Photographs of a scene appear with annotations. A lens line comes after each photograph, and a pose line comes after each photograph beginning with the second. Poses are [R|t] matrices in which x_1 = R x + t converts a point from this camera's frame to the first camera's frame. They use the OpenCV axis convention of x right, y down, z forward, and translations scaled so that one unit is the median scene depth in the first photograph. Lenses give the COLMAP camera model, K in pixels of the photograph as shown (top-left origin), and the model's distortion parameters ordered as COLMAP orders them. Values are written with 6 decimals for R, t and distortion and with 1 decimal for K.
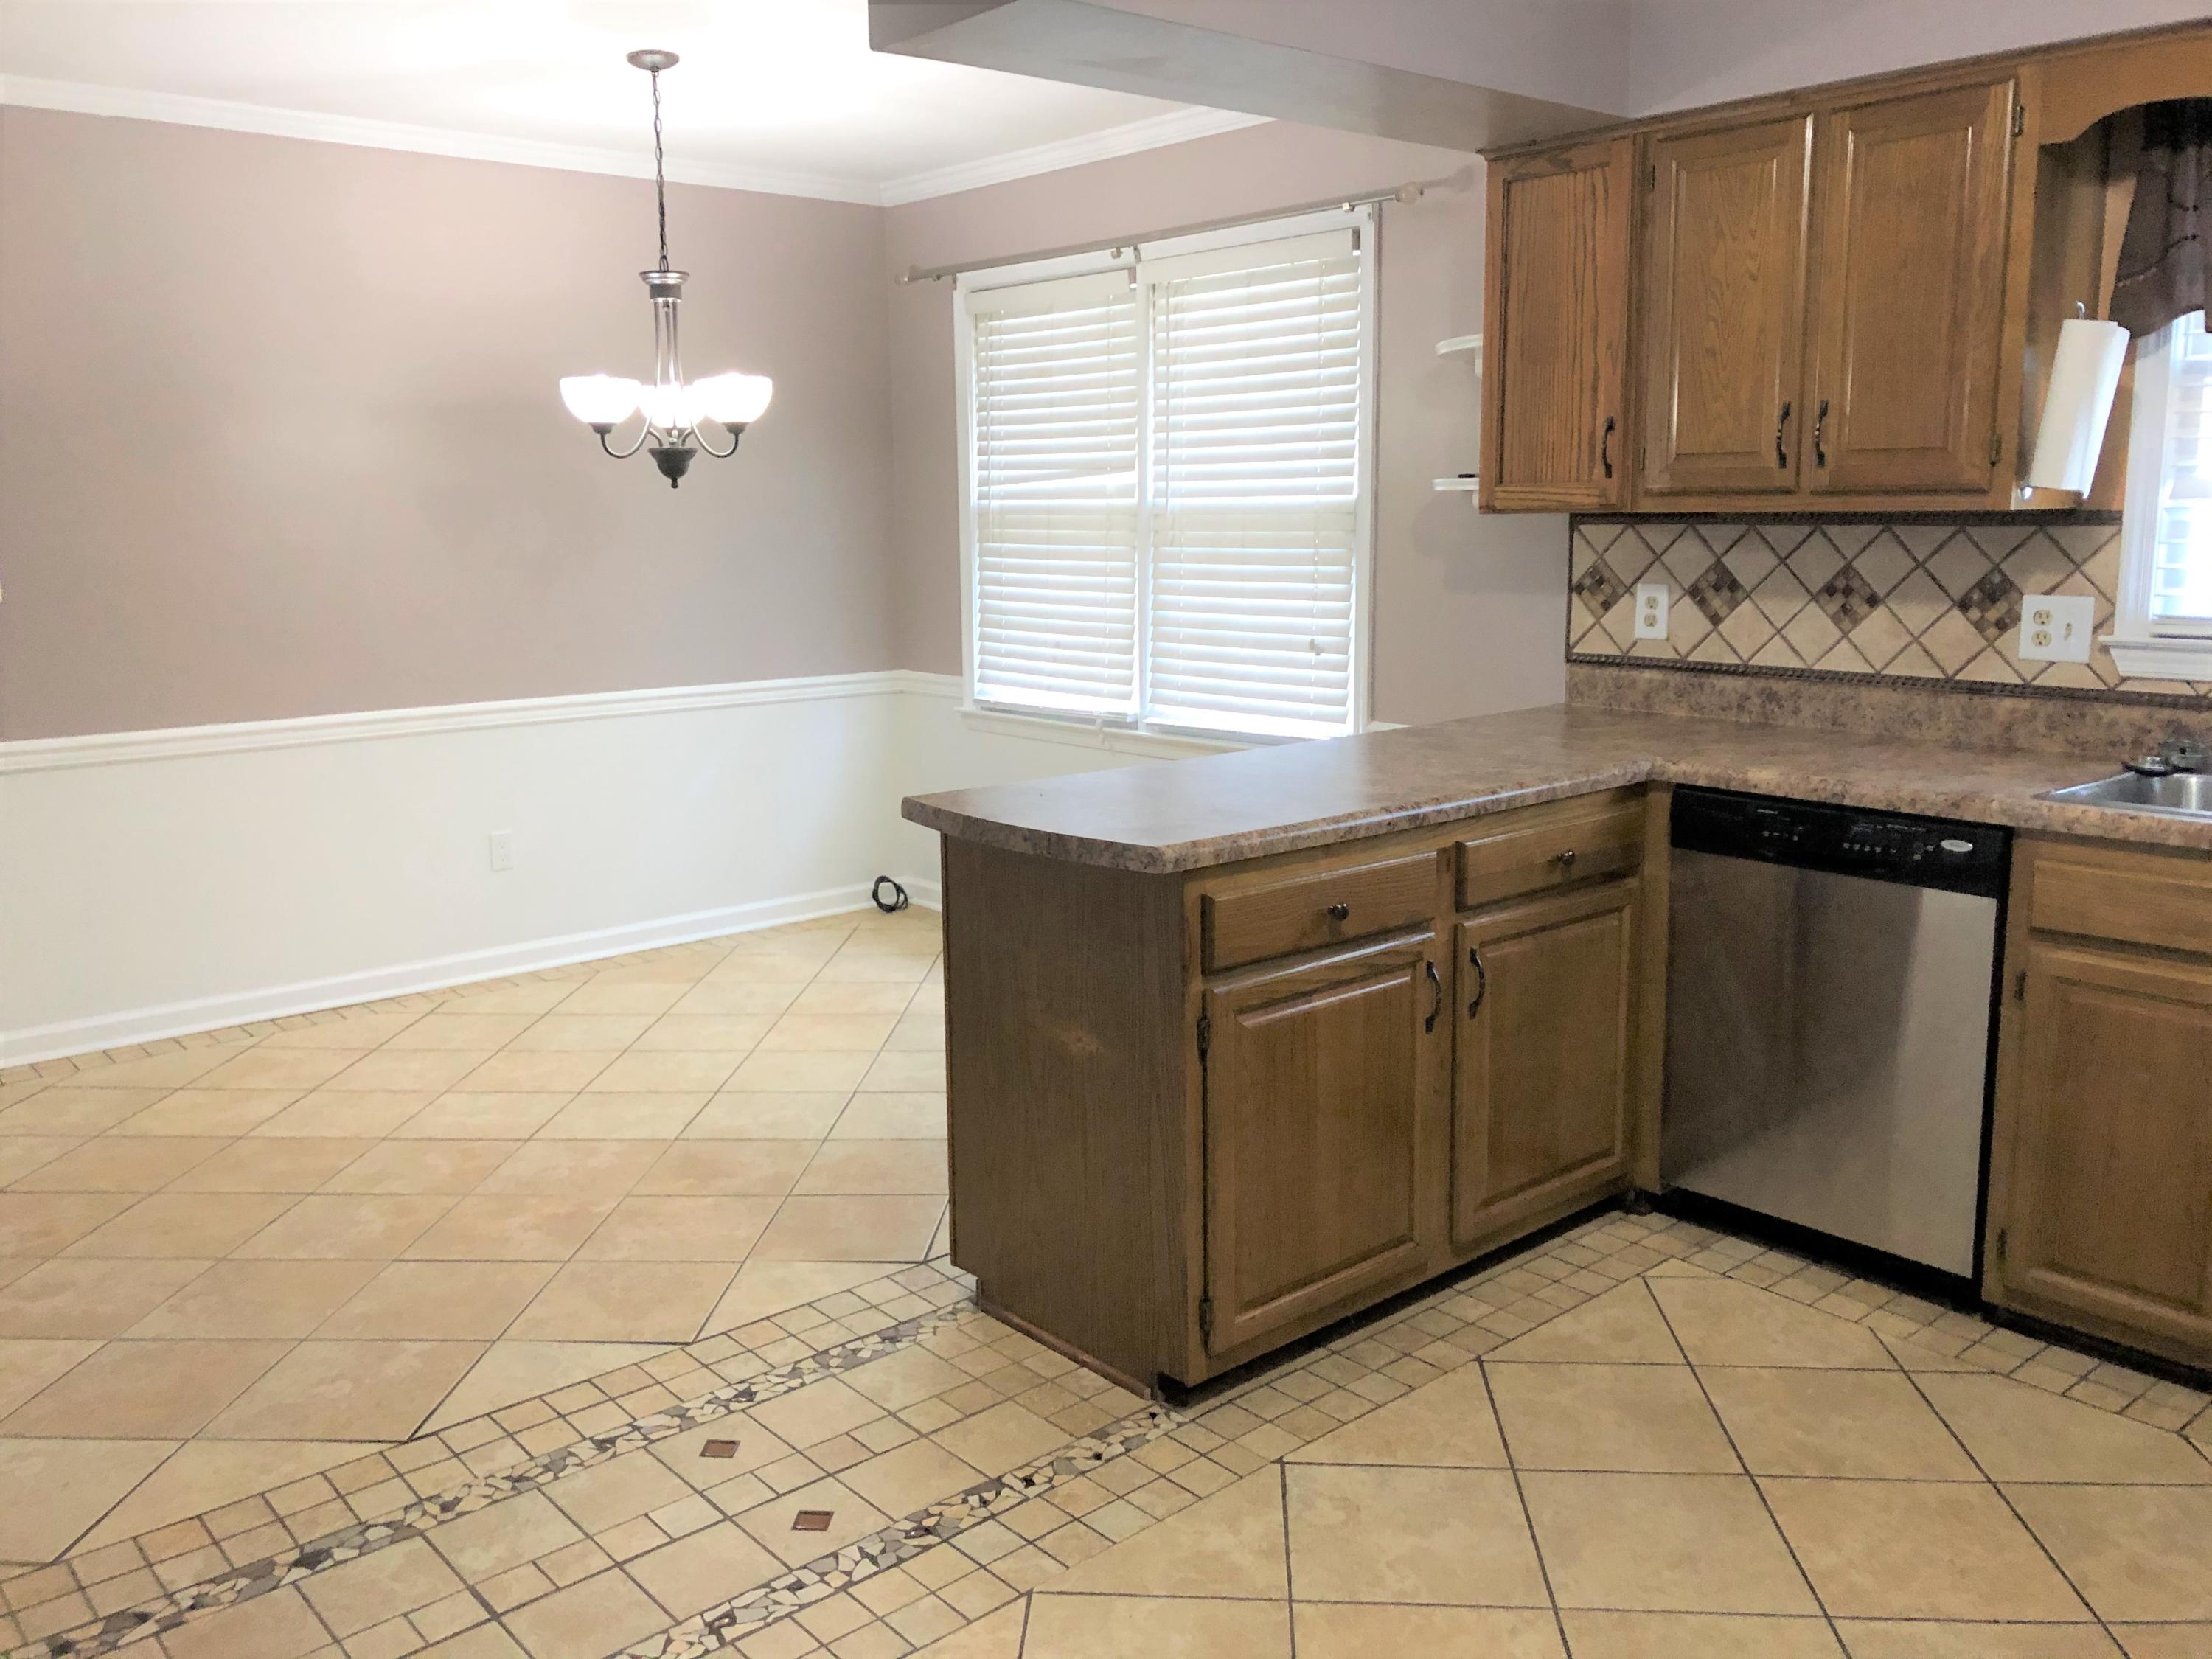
lens RADIAL K [[1861.2, 0, 1106.0], [0, 1861.2, 829.5], [0, 0, 1]] dist [0.021946, -0.001341]
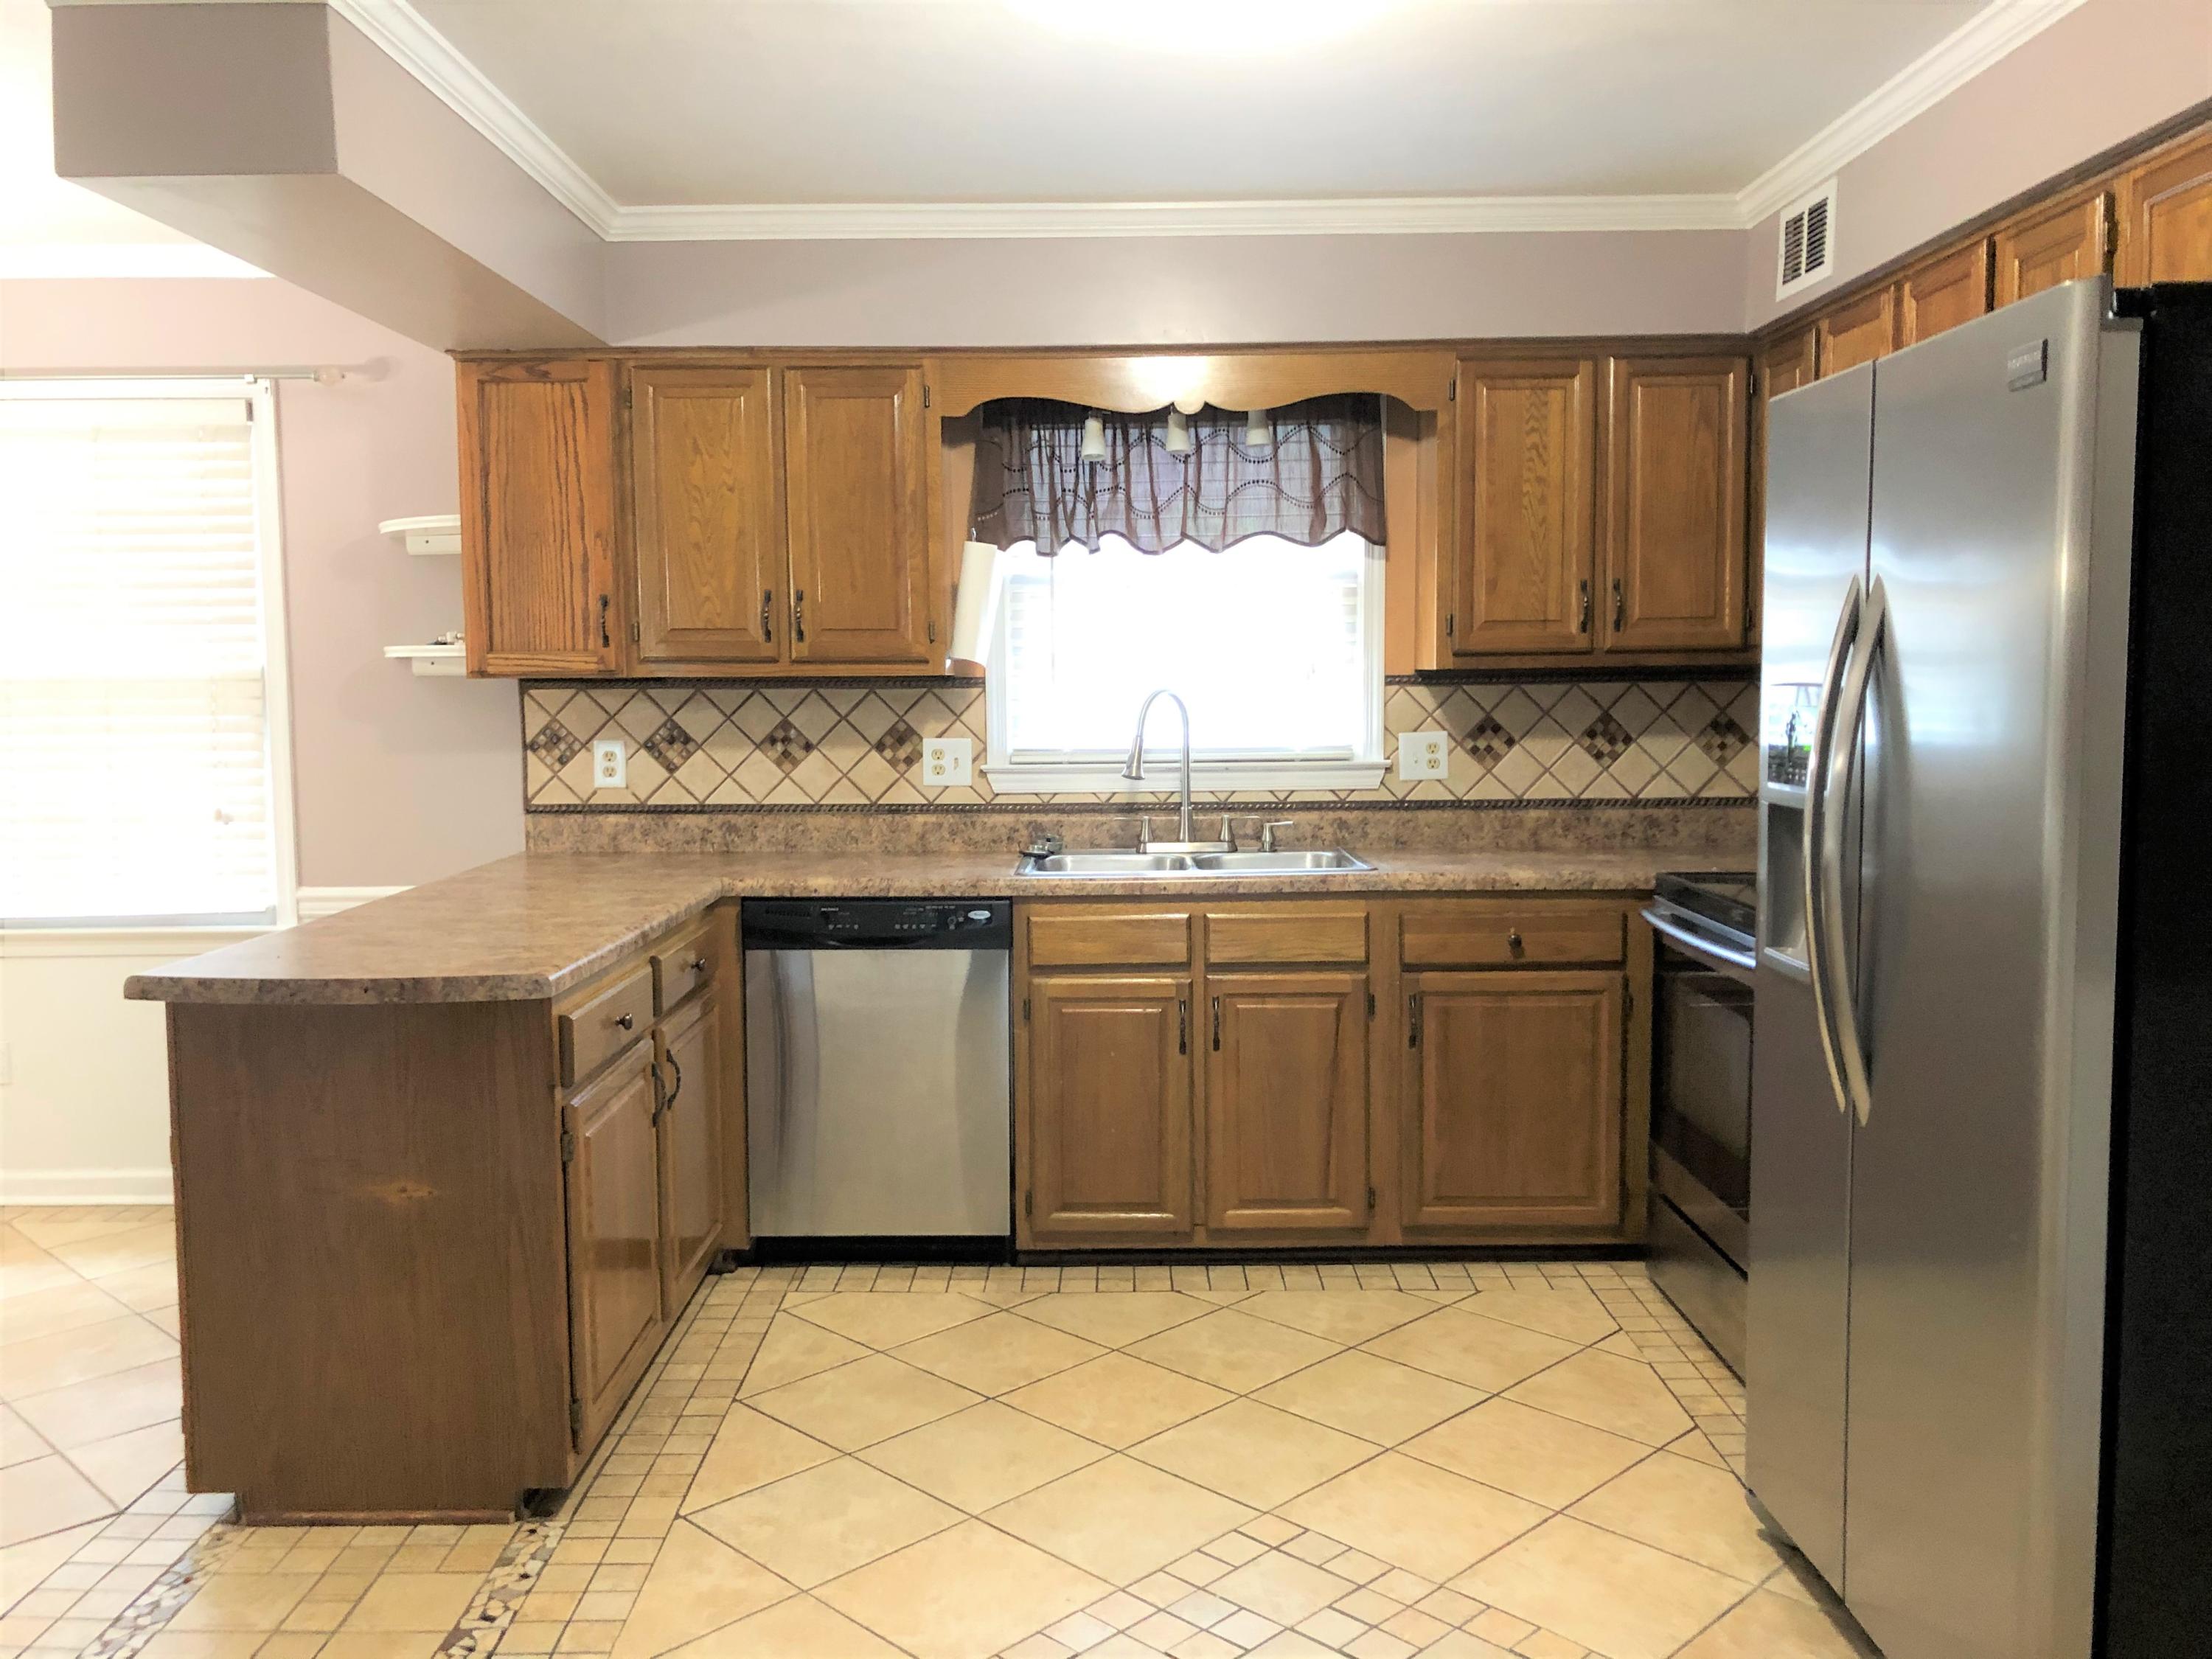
lens RADIAL K [[1854.8, 0, 1122.6], [0, 1854.8, 844.3], [0, 0, 1]] dist [0.090694, -0.080193]
pose [[0.655080, -0.066661, 0.752613, -0.422598], [0.134888, 0.990416, -0.029683, 0.009878], [-0.743421, 0.120963, 0.657794, 0.019581]]
